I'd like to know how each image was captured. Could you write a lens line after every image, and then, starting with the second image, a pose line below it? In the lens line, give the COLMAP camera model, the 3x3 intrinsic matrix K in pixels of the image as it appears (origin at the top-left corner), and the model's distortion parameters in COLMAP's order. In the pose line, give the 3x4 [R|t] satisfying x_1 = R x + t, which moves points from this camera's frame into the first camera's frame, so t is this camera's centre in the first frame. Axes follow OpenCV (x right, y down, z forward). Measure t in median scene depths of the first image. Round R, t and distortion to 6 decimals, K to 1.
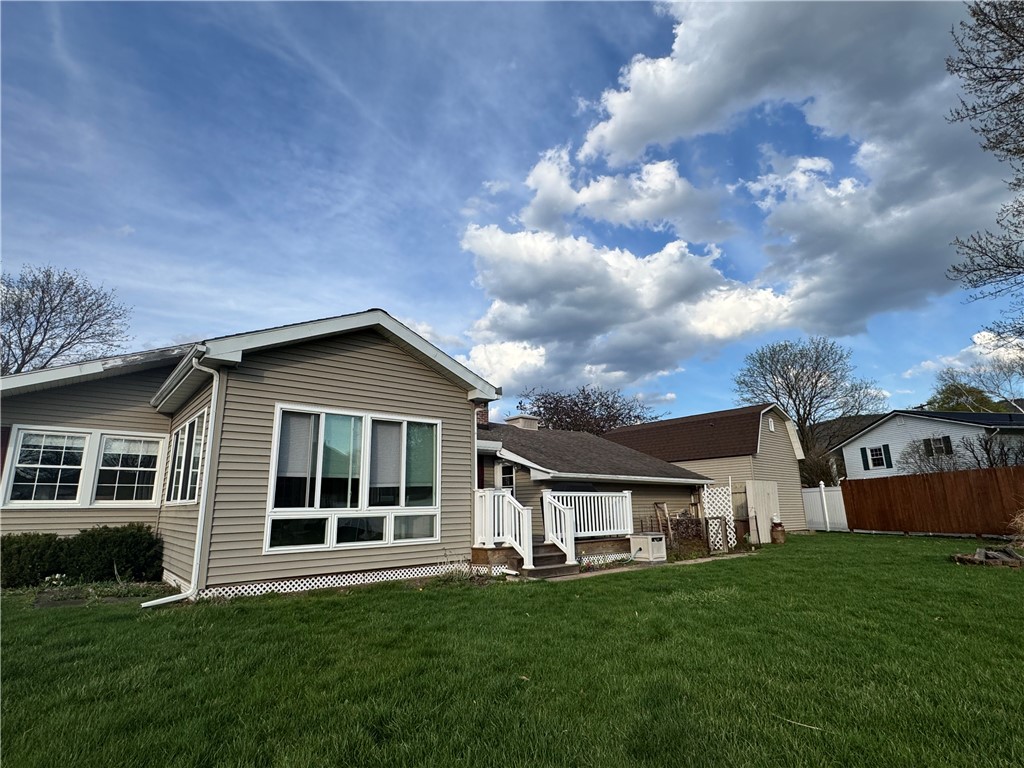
lens RADIAL K [[511.5, 0, 510.3], [0, 511.5, 388.4], [0, 0, 1]] dist [-0.003115, 0.001110]
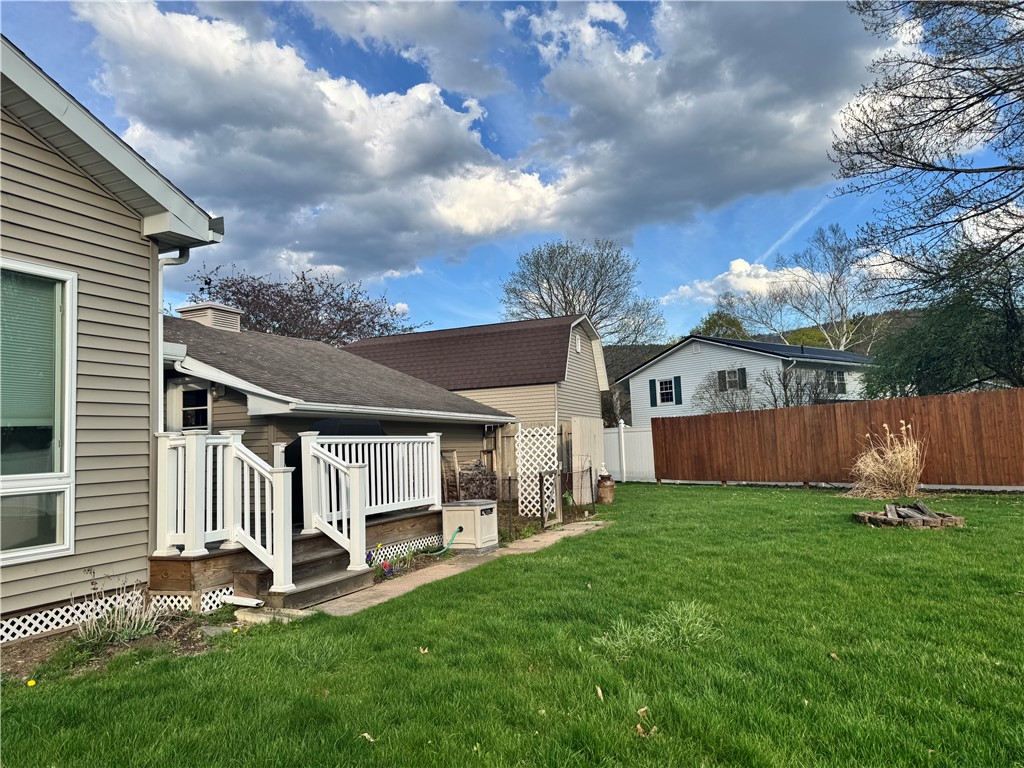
lens RADIAL K [[713.4, 0, 503.7], [0, 713.4, 382.8], [0, 0, 1]] dist [0.081298, -0.097193]
pose [[0.898636, 0.023383, 0.438071, -0.042584], [-0.078625, 0.990994, 0.108389, 0.032650], [-0.431592, -0.131846, 0.892382, 0.163455]]
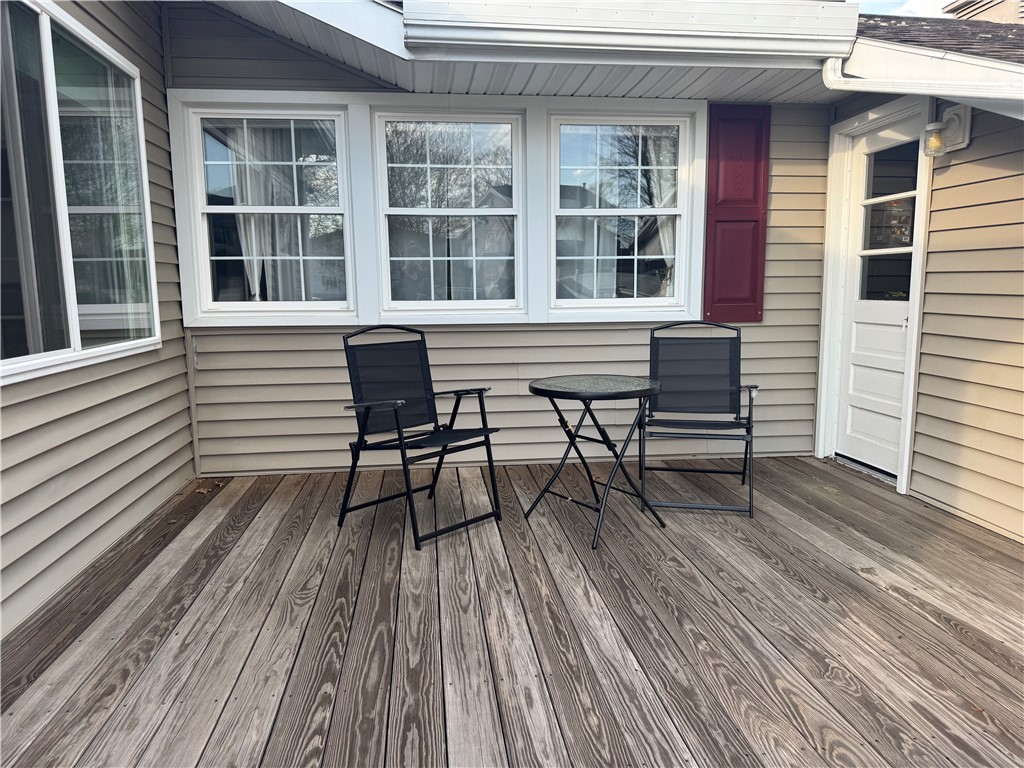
lens RADIAL K [[713.4, 0, 512.5], [0, 713.4, 383.7], [0, 0, 1]] dist [0.081298, -0.097193]
pose [[0.835934, 0.085620, -0.542110, 0.026705], [0.121337, 0.934483, 0.334692, 0.114008], [0.535249, -0.345559, 0.770777, 0.610908]]
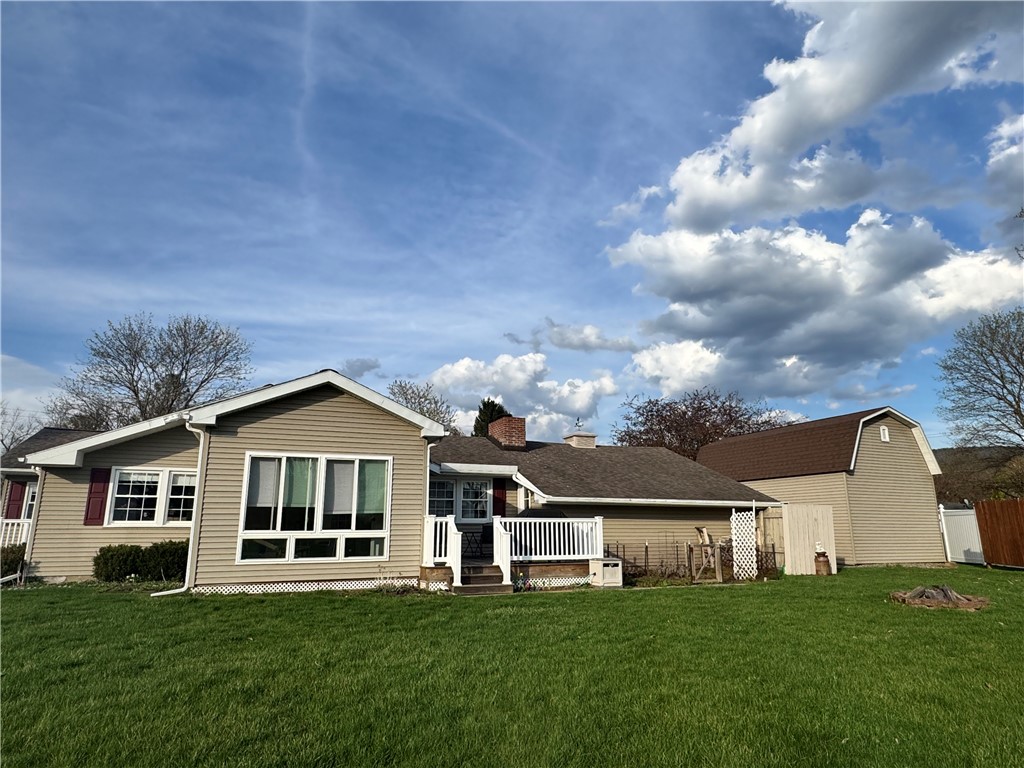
lens RADIAL K [[602.0, 0, 521.5], [0, 602.0, 387.0], [0, 0, 1]] dist [-0.007680, 0.001035]
pose [[0.955555, -0.052487, -0.290102, 0.305213], [0.053774, 0.998547, -0.003540, -0.041904], [0.289866, -0.012217, 0.956989, -0.127482]]
